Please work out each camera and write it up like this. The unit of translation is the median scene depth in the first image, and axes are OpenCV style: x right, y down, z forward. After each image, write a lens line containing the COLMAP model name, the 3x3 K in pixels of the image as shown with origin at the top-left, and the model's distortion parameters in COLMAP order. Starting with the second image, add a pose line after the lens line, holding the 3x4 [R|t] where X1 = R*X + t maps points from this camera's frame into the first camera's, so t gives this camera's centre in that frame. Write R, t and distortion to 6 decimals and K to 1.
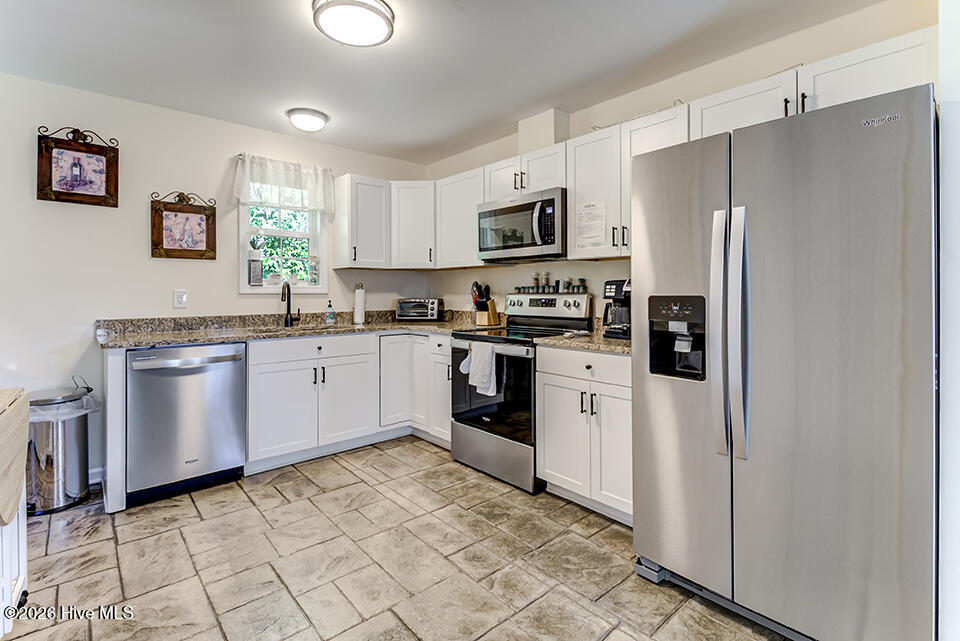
lens RADIAL K [[458.9, 0, 478.6], [0, 458.9, 292.4], [0, 0, 1]] dist [-0.000759, -0.000326]
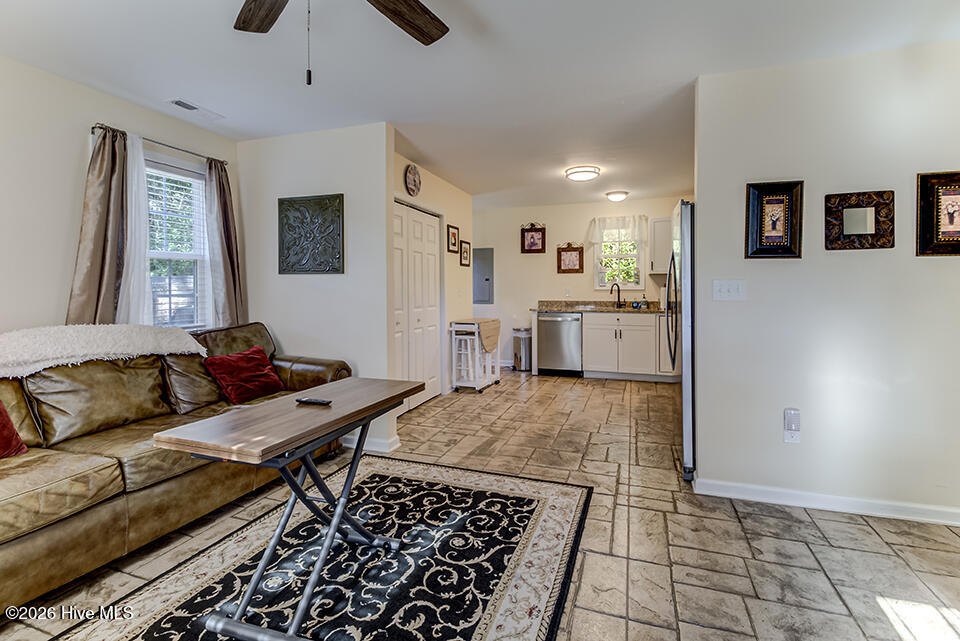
lens RADIAL K [[435.9, 0, 477.1], [0, 435.9, 307.8], [0, 0, 1]] dist [0.016288, -0.013053]
pose [[0.484446, 0.040747, -0.873872, 0.934373], [-0.000637, 0.998931, 0.046225, -0.007300], [0.874821, -0.021837, 0.483954, -0.362931]]
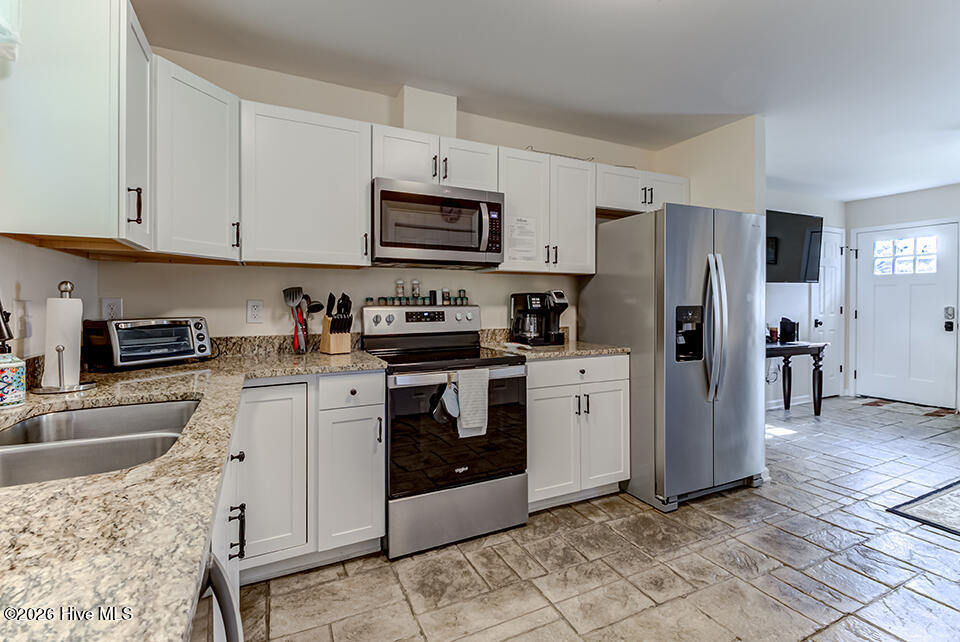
lens RADIAL K [[442.2, 0, 483.0], [0, 442.2, 301.6], [0, 0, 1]] dist [0.002895, -0.000987]
pose [[0.259092, 0.003605, 0.965846, -0.650731], [0.002547, 0.999987, -0.004415, -0.001380], [-0.965849, 0.003604, 0.259080, 0.729819]]
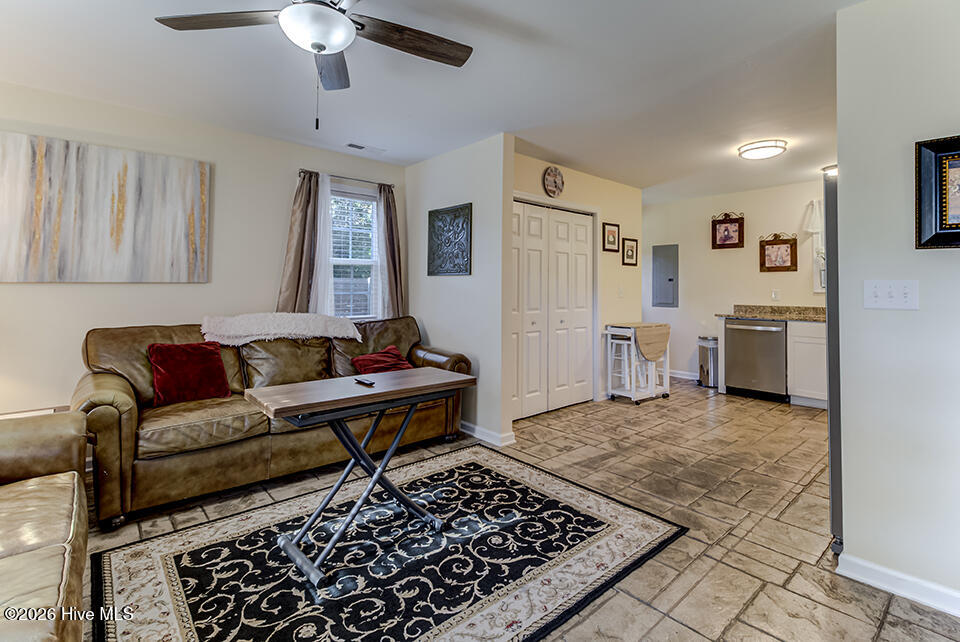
lens RADIAL K [[443.6, 0, 482.5], [0, 443.6, 292.5], [0, 0, 1]] dist [0.019606, -0.013454]
pose [[0.001902, 0.011494, -0.999932, 1.030686], [-0.007249, 0.999908, 0.011480, -0.007366], [0.999972, 0.007227, 0.001985, -0.102266]]
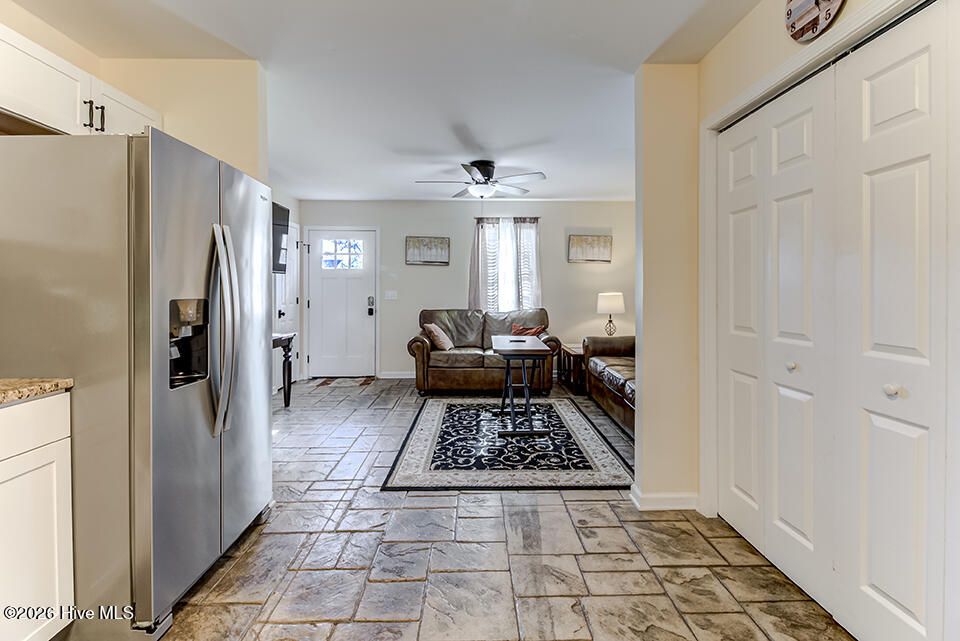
lens RADIAL K [[443.6, 0, 482.5], [0, 443.6, 292.0], [0, 0, 1]] dist [0.019606, -0.013454]
pose [[-0.770089, 0.005859, 0.637909, -0.375859], [0.007866, 0.999969, 0.000311, -0.001892], [-0.637887, 0.005257, -0.770112, 0.761879]]
